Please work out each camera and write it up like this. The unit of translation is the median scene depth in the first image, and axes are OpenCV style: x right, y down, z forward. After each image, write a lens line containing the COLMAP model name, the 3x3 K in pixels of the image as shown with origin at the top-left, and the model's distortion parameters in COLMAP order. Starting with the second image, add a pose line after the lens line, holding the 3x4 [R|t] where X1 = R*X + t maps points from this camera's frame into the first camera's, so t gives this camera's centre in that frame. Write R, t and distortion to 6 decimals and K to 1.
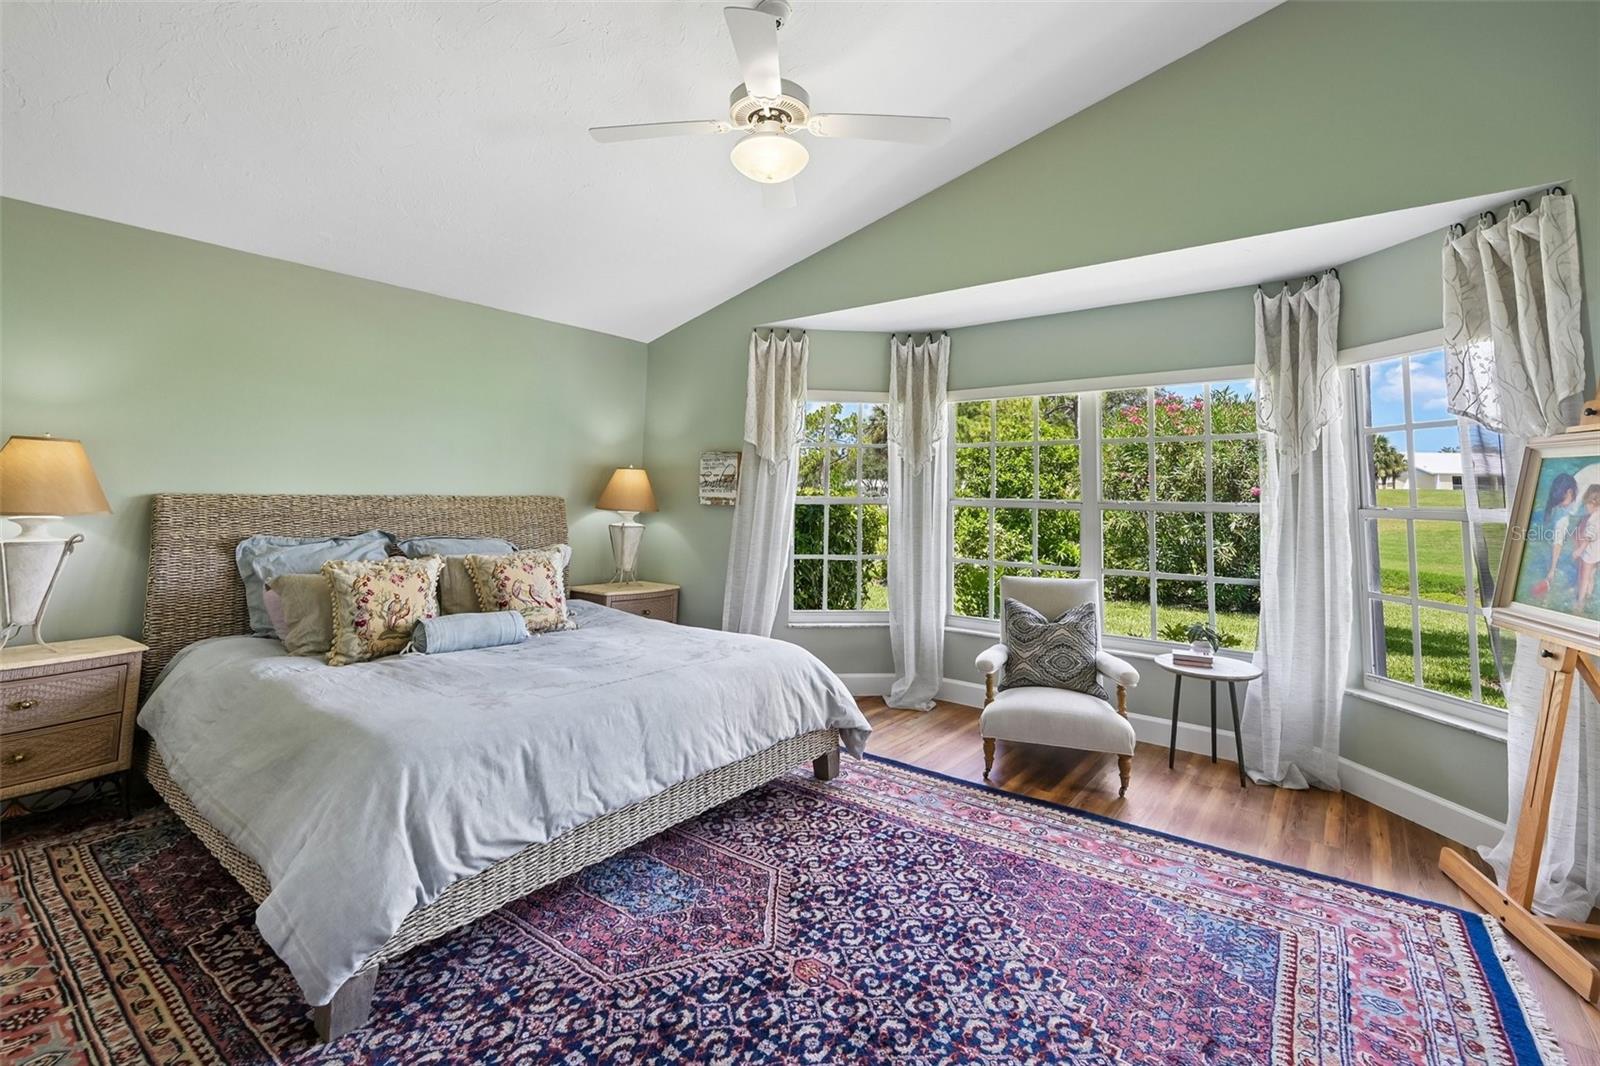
lens RADIAL K [[692.1, 0, 812.8], [0, 692.1, 440.5], [0, 0, 1]] dist [0.002184, 0.000358]
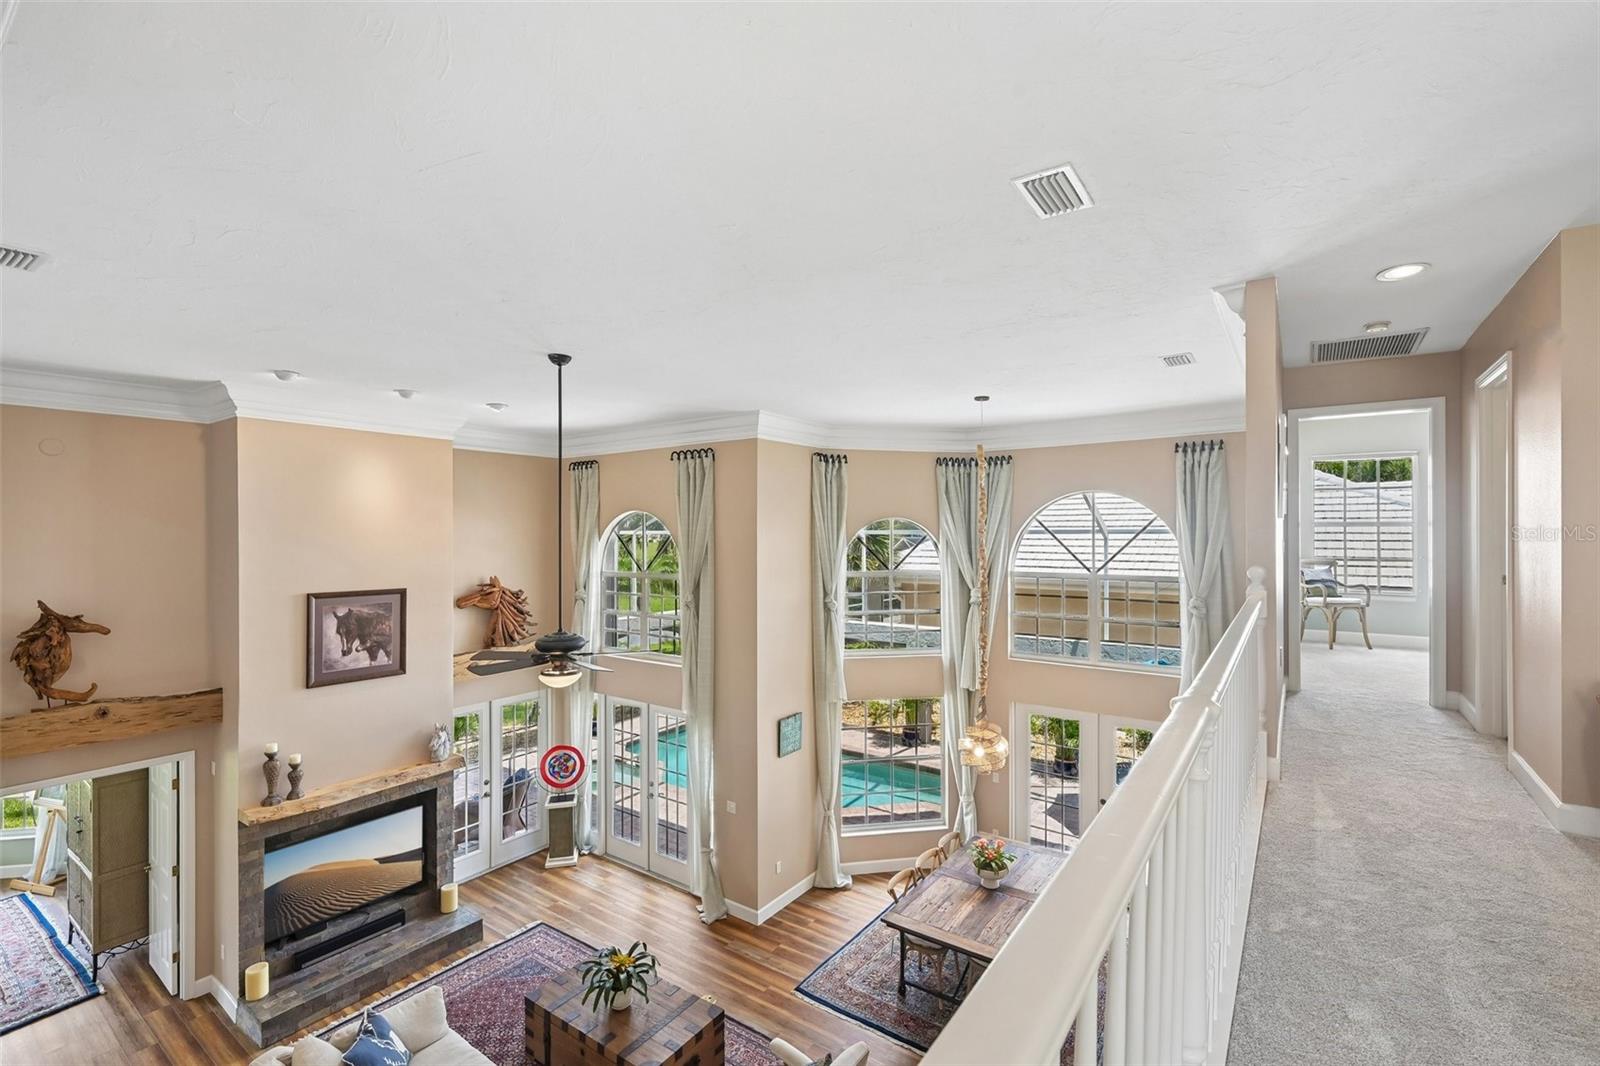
lens RADIAL K [[714.3, 0, 804.2], [0, 714.3, 530.7], [0, 0, 1]] dist [0.003475, -0.000234]
pose [[-0.029205, -0.021415, 0.999344, -1.843848], [-0.081496, 0.996493, 0.018973, -1.030610], [-0.996246, -0.080888, -0.030848, -1.795015]]
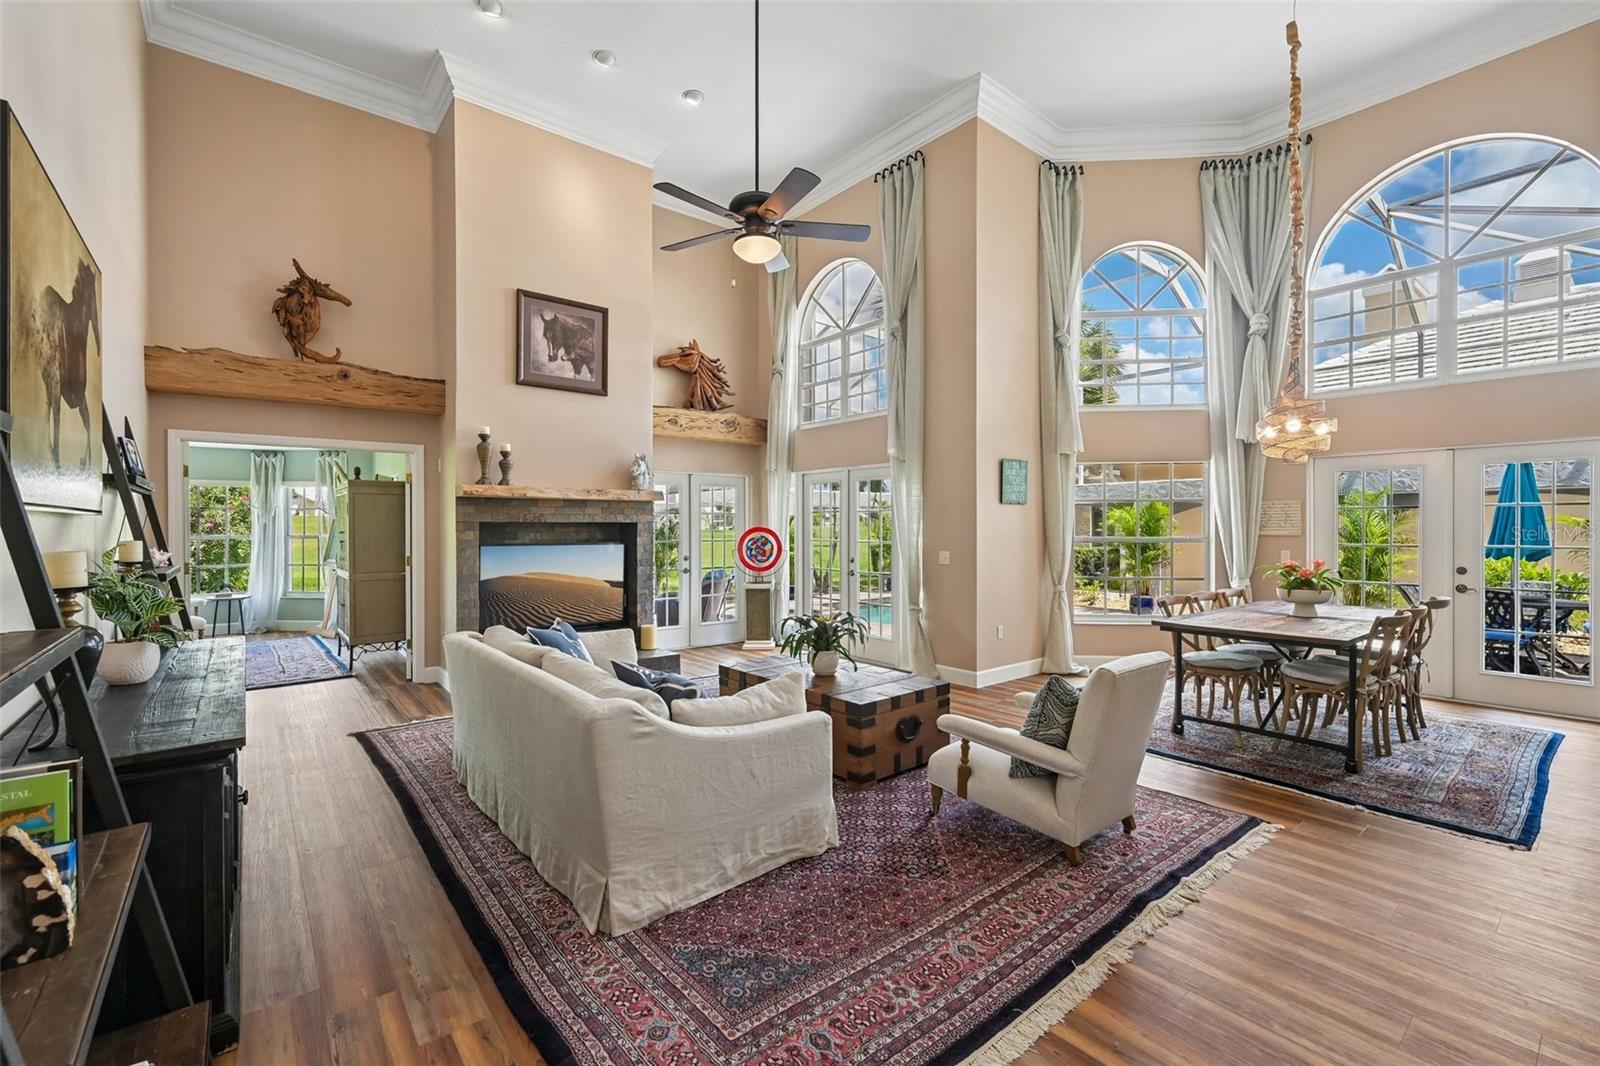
lens RADIAL K [[692.1, 0, 801.1], [0, 692.1, 527.8], [0, 0, 1]] dist [0.002184, 0.000358]
pose [[0.235100, -0.023884, 0.971678, -1.526474], [-0.074792, 0.996289, 0.042585, -0.217339], [-0.969089, -0.082686, 0.232441, -1.759244]]
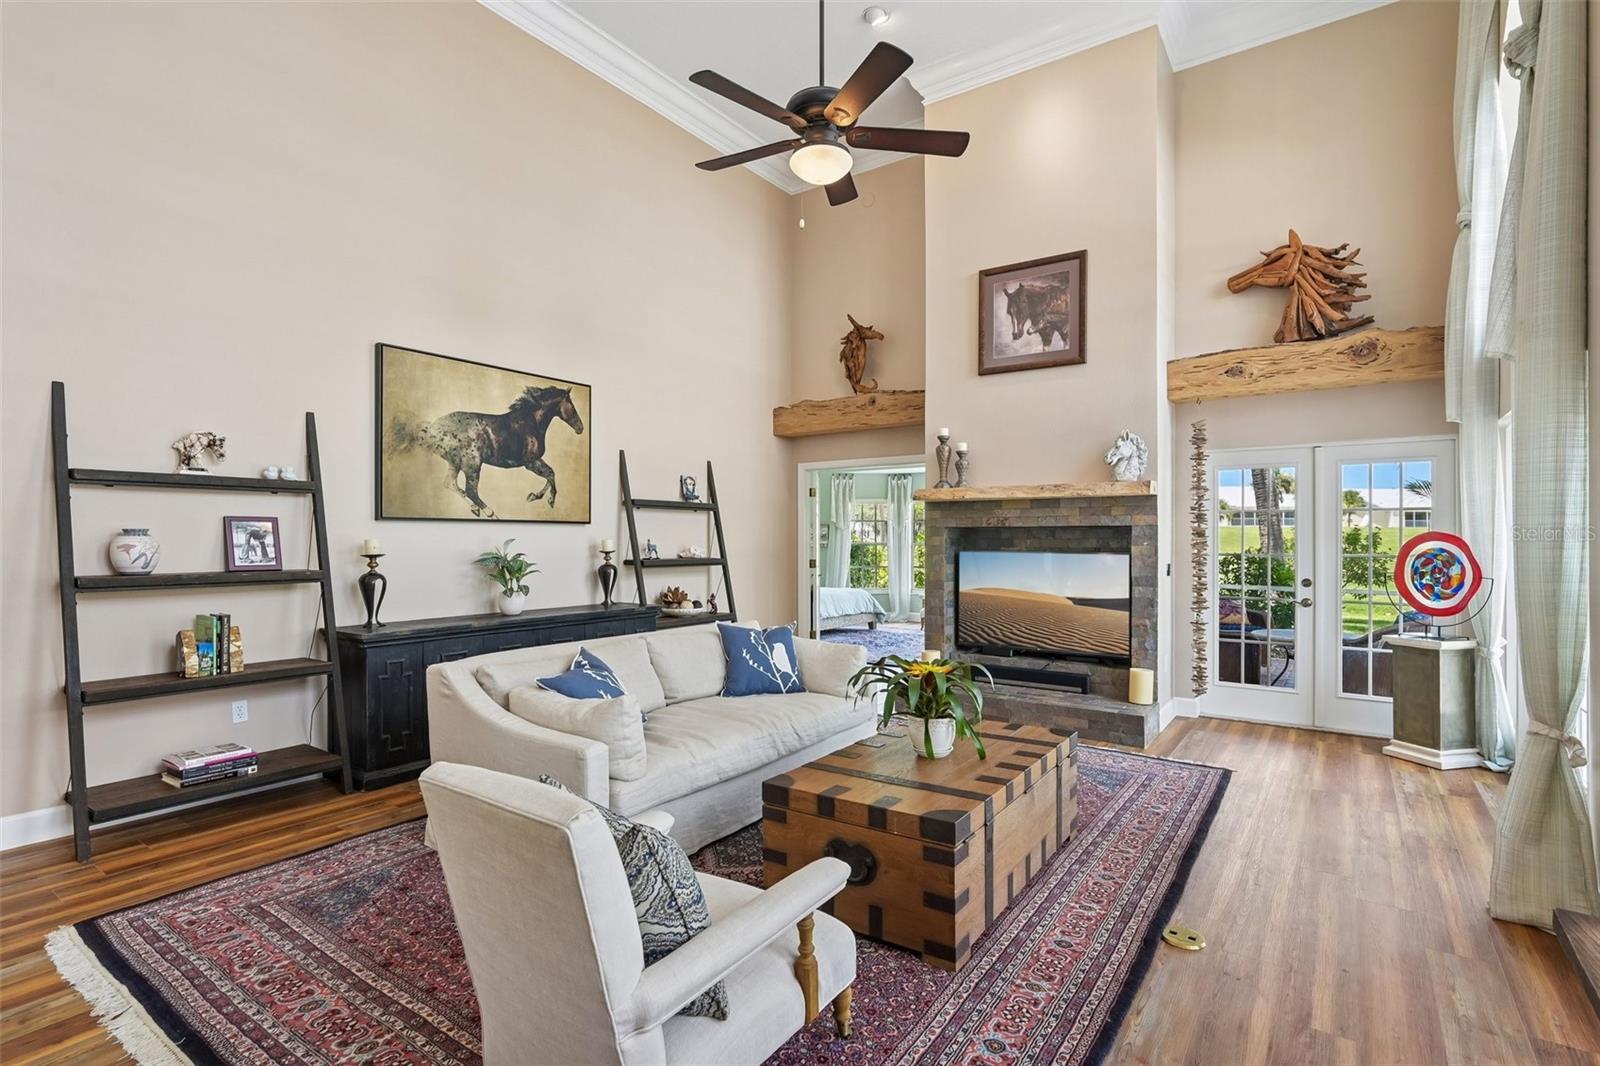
lens RADIAL K [[769.5, 0, 803.0], [0, 769.5, 536.3], [0, 0, 1]] dist [-0.001337, 0.000006]
pose [[0.999348, -0.018955, 0.030736, -0.393463], [0.016432, 0.996633, 0.080334, -0.231461], [-0.032155, -0.079777, 0.996294, -2.449369]]
